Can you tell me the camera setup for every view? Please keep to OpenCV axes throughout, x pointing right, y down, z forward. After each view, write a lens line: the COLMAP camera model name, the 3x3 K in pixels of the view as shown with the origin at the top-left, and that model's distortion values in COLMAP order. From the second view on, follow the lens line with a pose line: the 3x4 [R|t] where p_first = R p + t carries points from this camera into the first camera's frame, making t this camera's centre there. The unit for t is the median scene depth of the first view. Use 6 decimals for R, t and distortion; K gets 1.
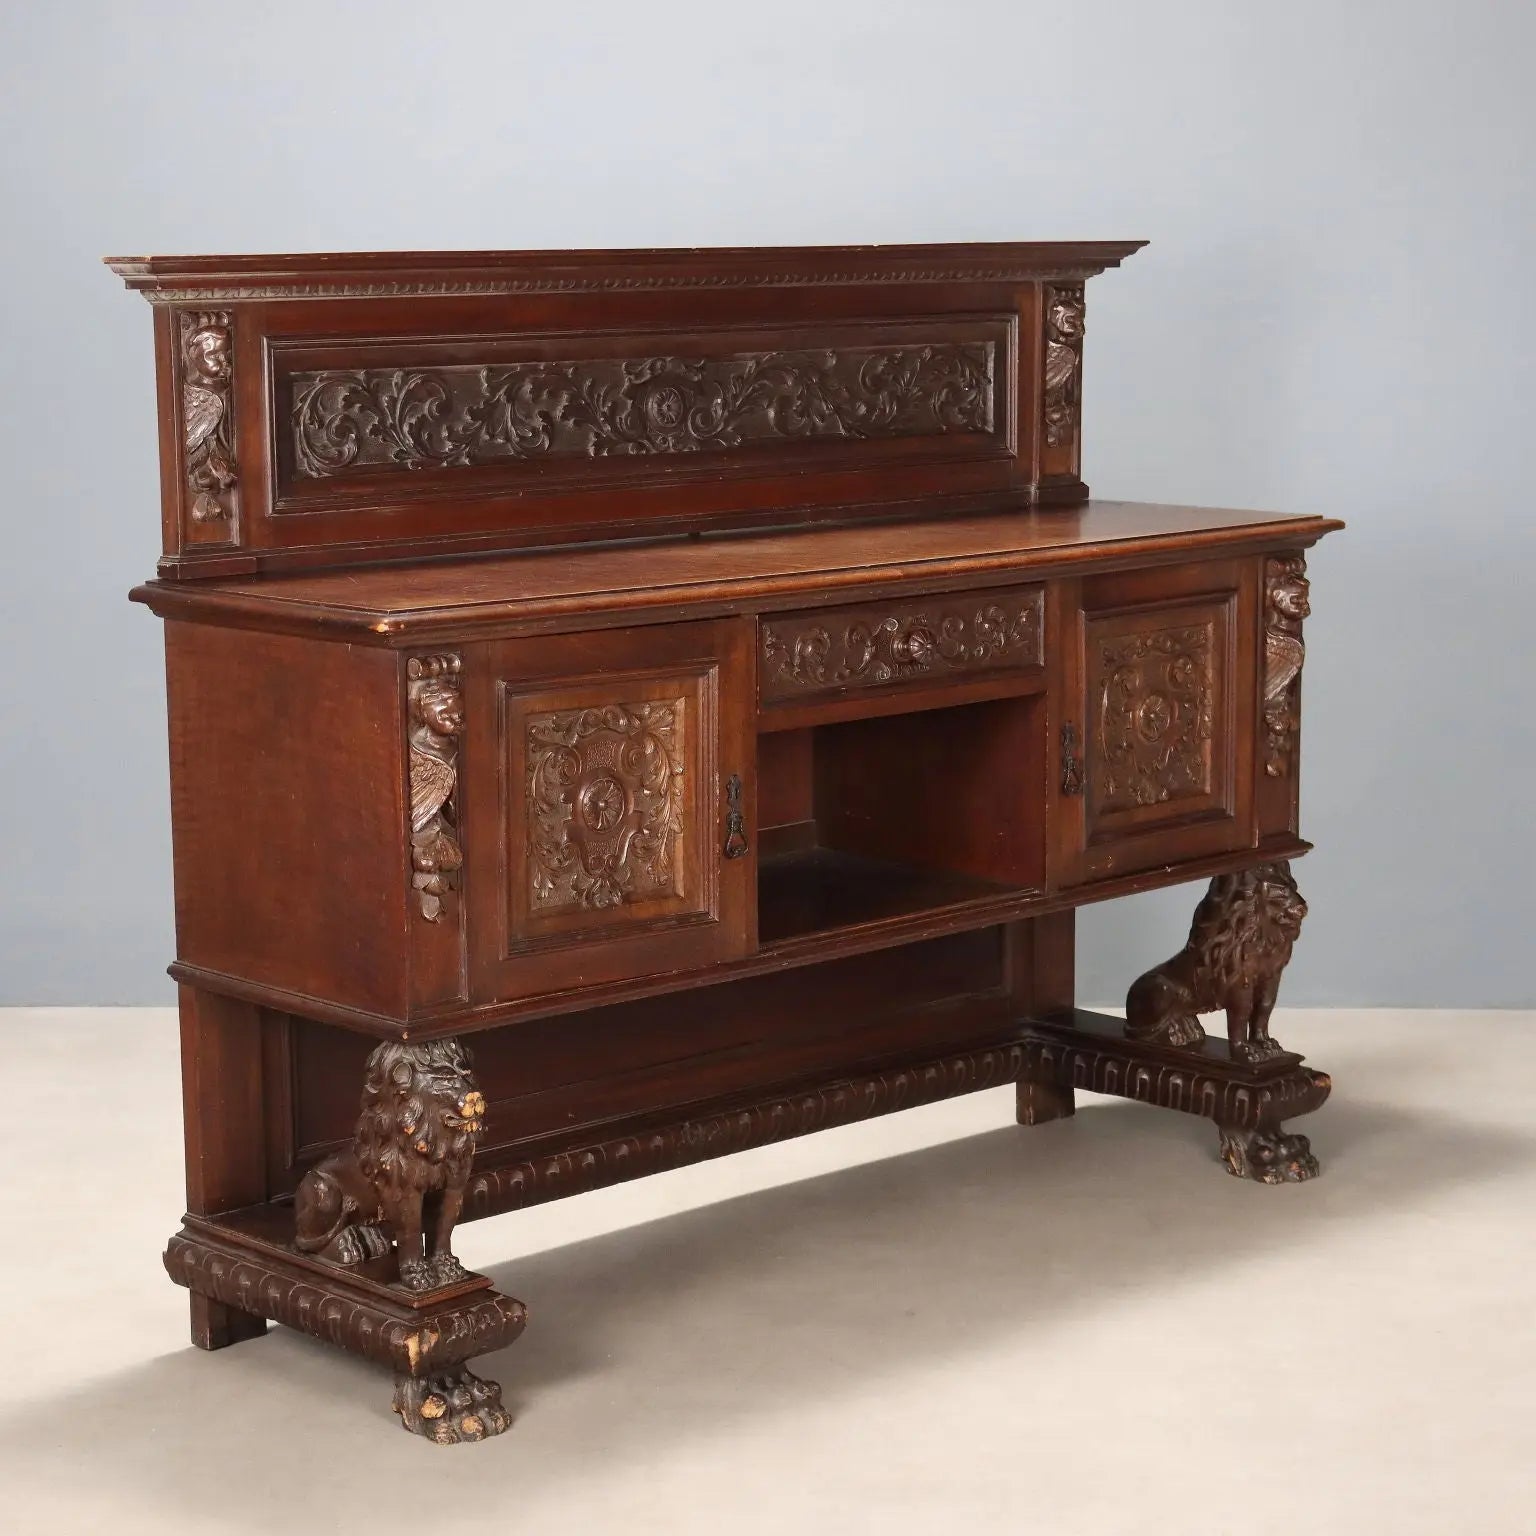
lens RADIAL K [[3416.0, 0, 759.8], [0, 3416.0, 779.5], [0, 0, 1]] dist [0.007681, 0.000000]
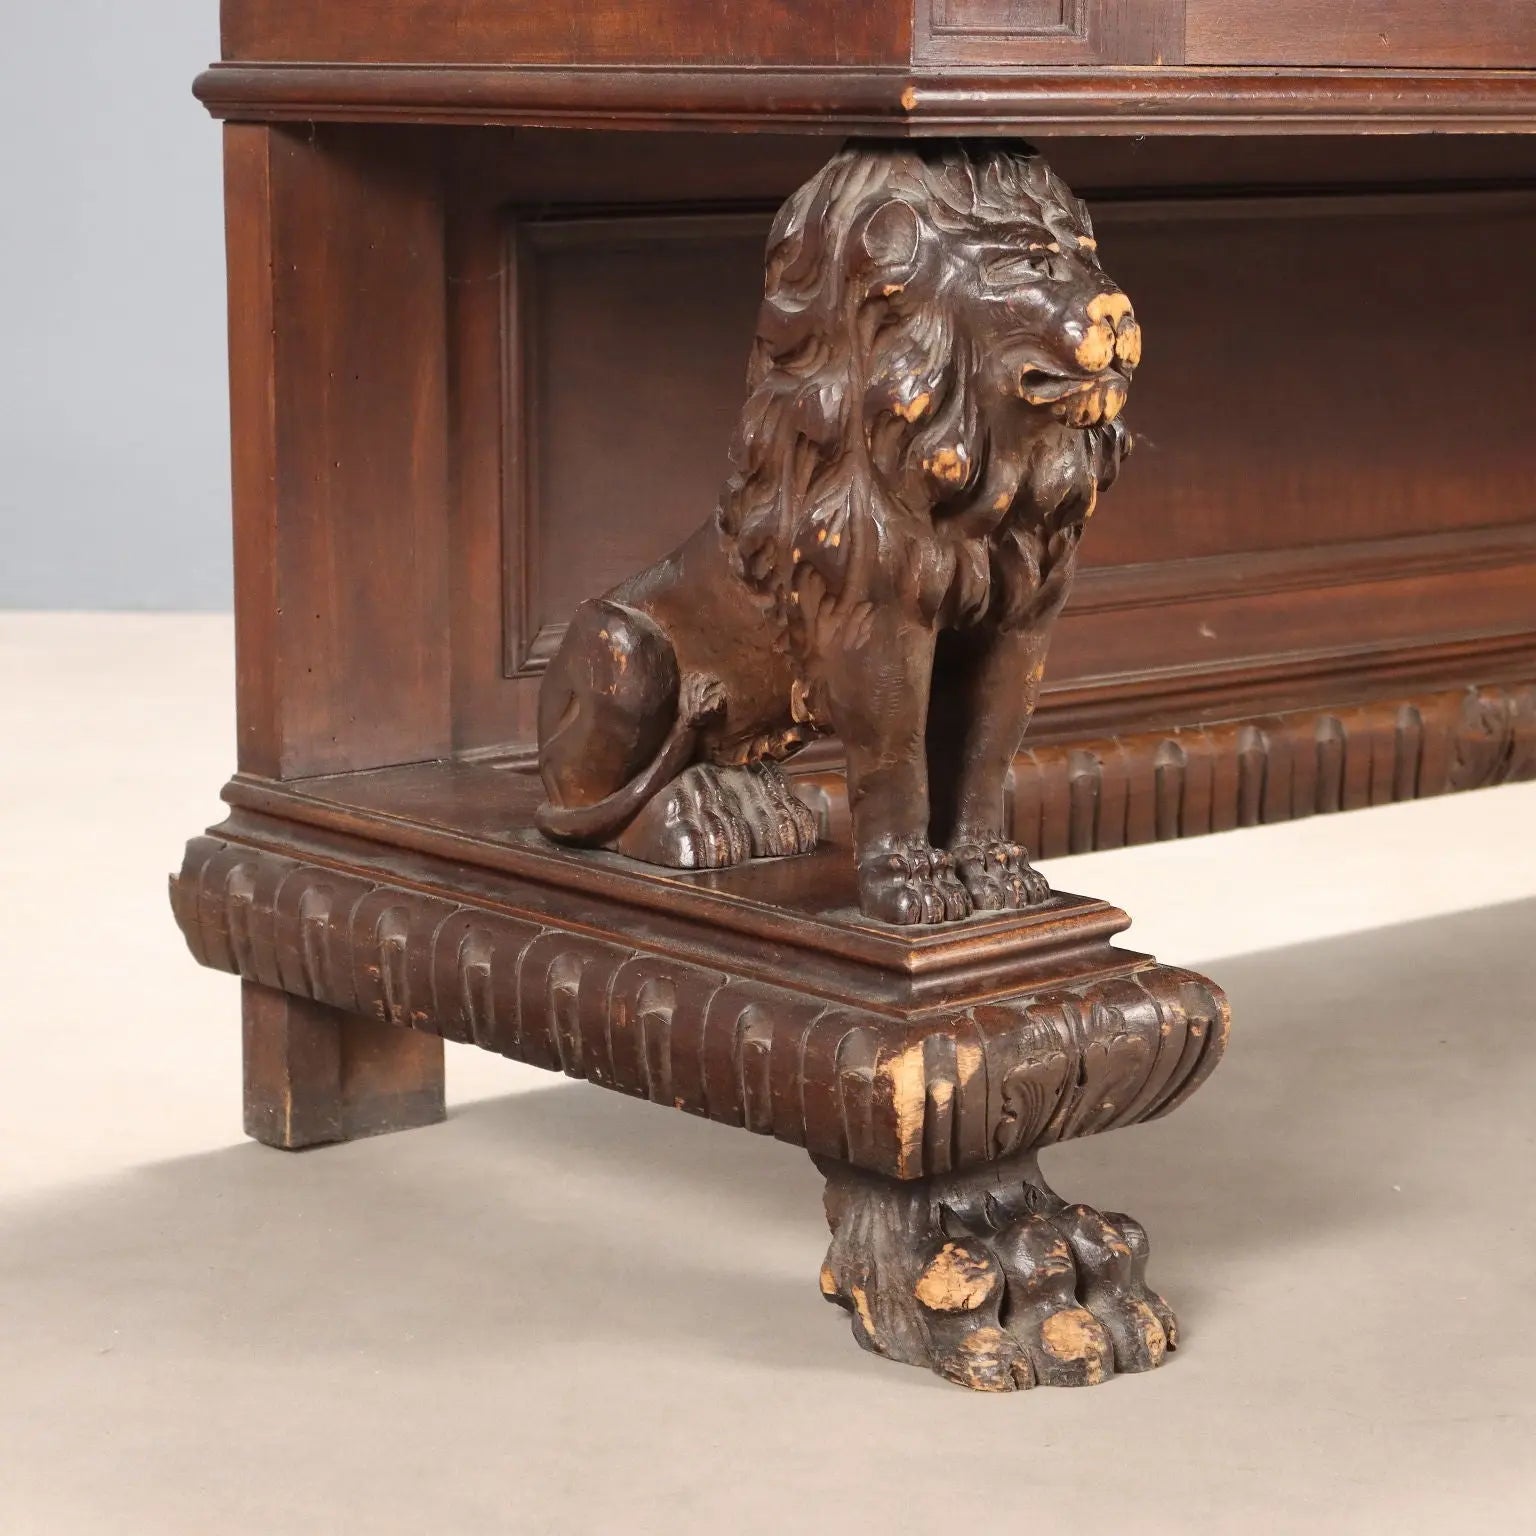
lens RADIAL K [[4071.9, 0, 764.2], [0, 4071.9, 772.0], [0, 0, 1]] dist [0.026022, 0.000000]
pose [[0.998164, 0.019650, -0.057296, -0.087054], [-0.019983, 0.999787, -0.005244, 0.129435], [0.057181, 0.006379, 0.998343, 0.572597]]
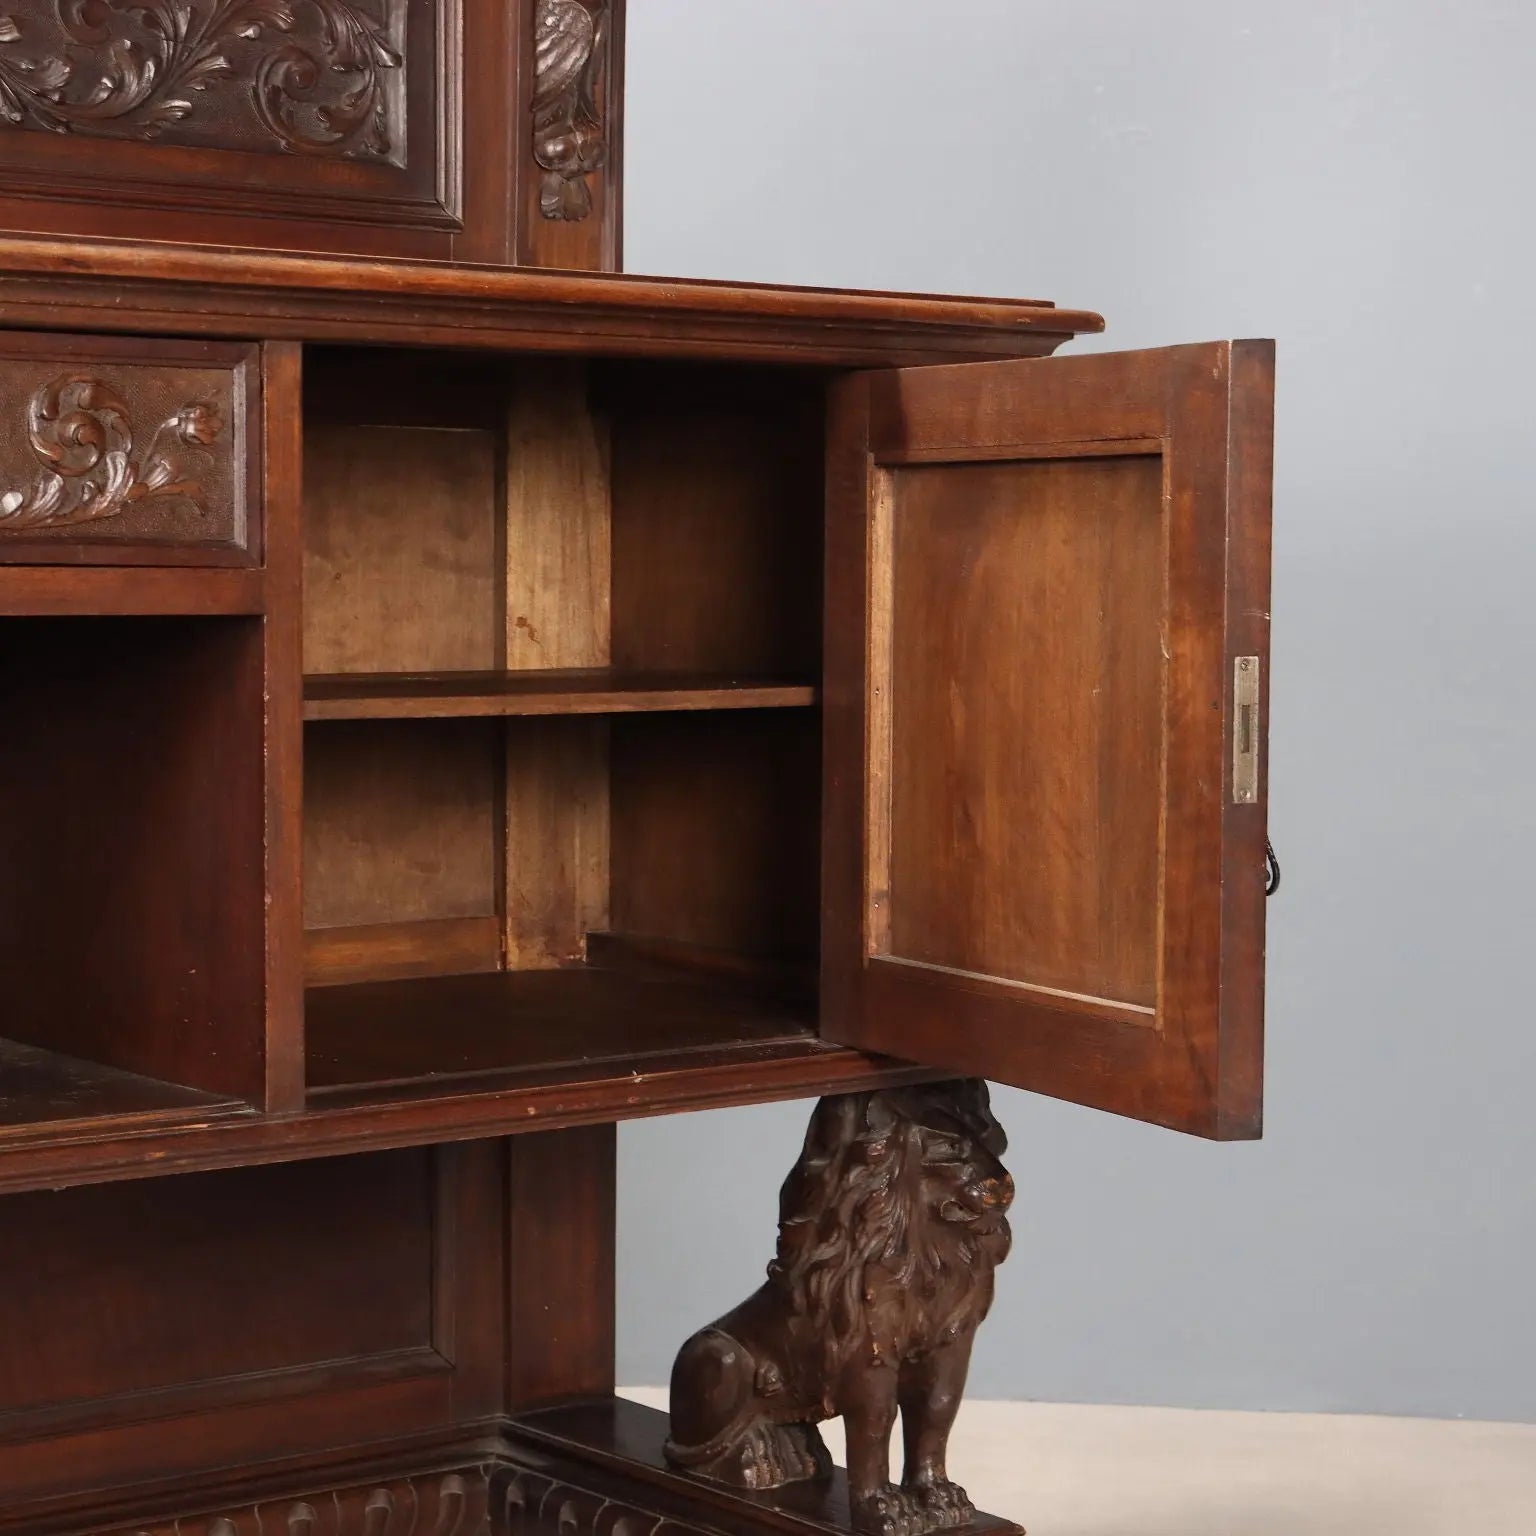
lens RADIAL K [[3416.0, 0, 772.6], [0, 3416.0, 773.8], [0, 0, 1]] dist [0.007681, 0.000000]
pose [[0.995572, 0.019449, -0.091969, 0.198432], [-0.029061, 0.994115, -0.104357, 0.036918], [0.089398, 0.106567, 0.990278, 0.651889]]
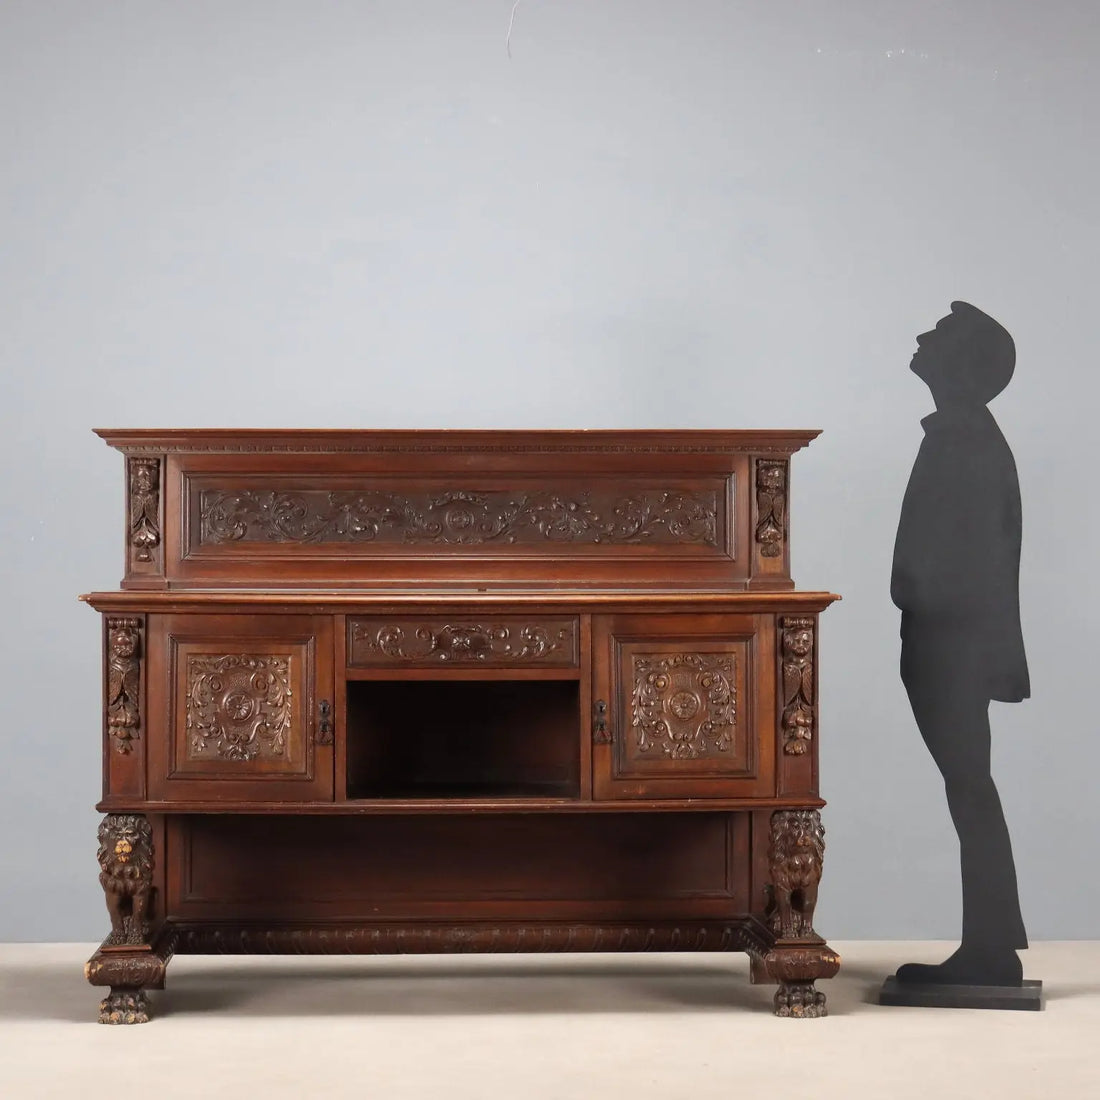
lens RADIAL K [[2688.4, 0, 553.5], [0, 2688.4, 546.3], [0, 0, 1]] dist [0.075408, 0.000000]
pose [[0.762156, 0.001167, -0.647393, 1.020548], [-0.110271, 0.985619, -0.128043, 0.088708], [0.637933, 0.168978, 0.751324, -0.030535]]
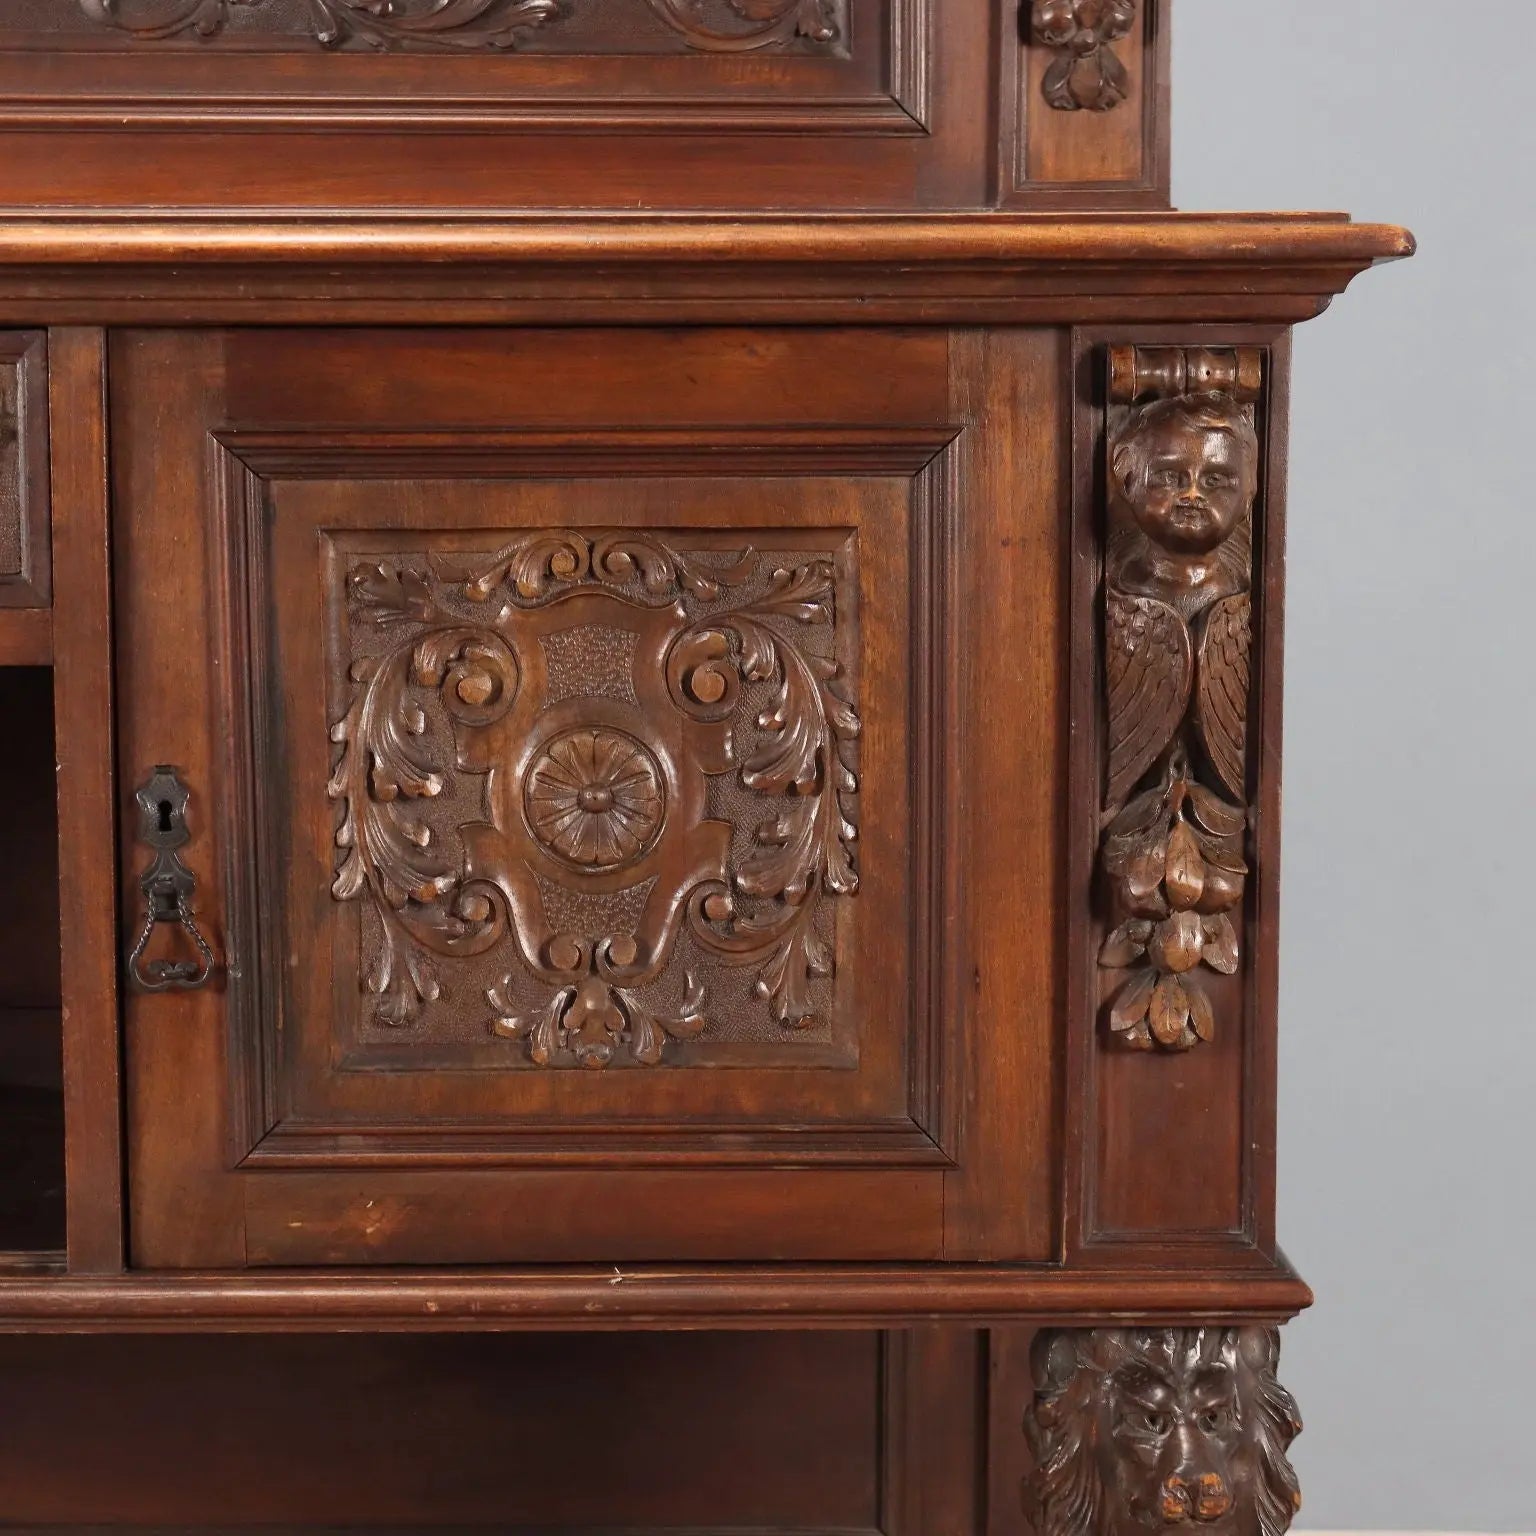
lens RADIAL K [[3753.9, 0, 757.9], [0, 3753.9, 771.5], [0, 0, 1]] dist [0.075408, 0.000000]
pose [[0.732214, 0.072299, -0.677226, 0.415117], [-0.119556, 0.992554, -0.023301, -0.016257], [0.670499, 0.098028, 0.735406, 0.840821]]
